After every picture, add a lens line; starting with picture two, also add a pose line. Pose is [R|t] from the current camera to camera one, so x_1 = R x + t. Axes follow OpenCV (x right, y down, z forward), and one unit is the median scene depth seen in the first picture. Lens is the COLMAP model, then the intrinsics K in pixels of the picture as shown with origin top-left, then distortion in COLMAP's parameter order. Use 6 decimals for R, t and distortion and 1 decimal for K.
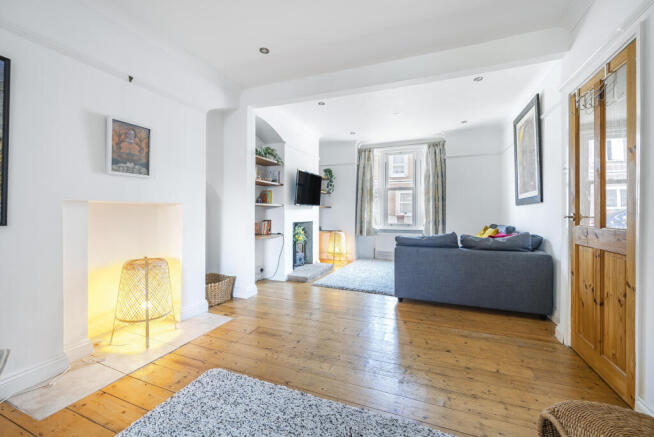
lens RADIAL K [[273.1, 0, 322.8], [0, 273.1, 208.6], [0, 0, 1]] dist [-0.002243, 0.000393]
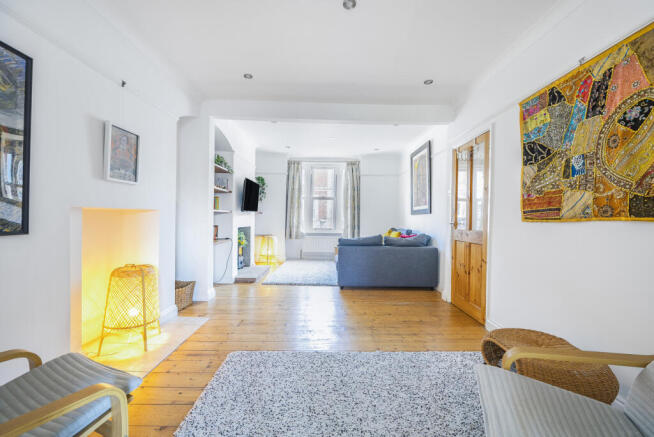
lens RADIAL K [[273.1, 0, 325.1], [0, 273.1, 216.3], [0, 0, 1]] dist [-0.002243, 0.000393]
pose [[0.919596, 0.009507, 0.392750, -0.295737], [-0.015103, 0.999824, 0.011162, -0.013588], [-0.392575, -0.016196, 0.919577, -0.141132]]
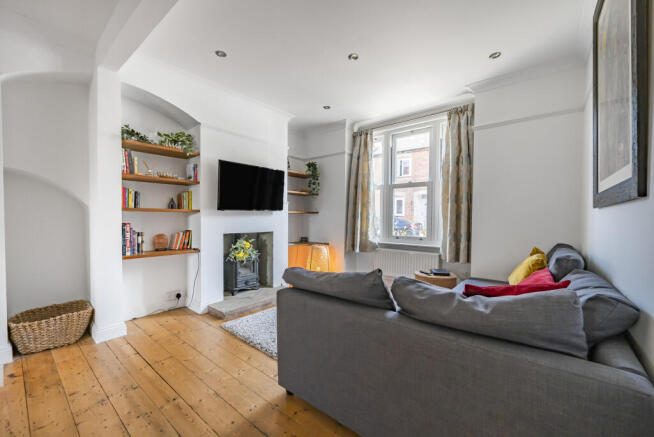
lens RADIAL K [[273.1, 0, 312.7], [0, 273.1, 217.3], [0, 0, 1]] dist [-0.002243, 0.000393]
pose [[0.953239, 0.002197, -0.302210, 0.454549], [0.002348, 0.999890, 0.014677, -0.004745], [0.302209, -0.014700, 0.953128, 0.490739]]
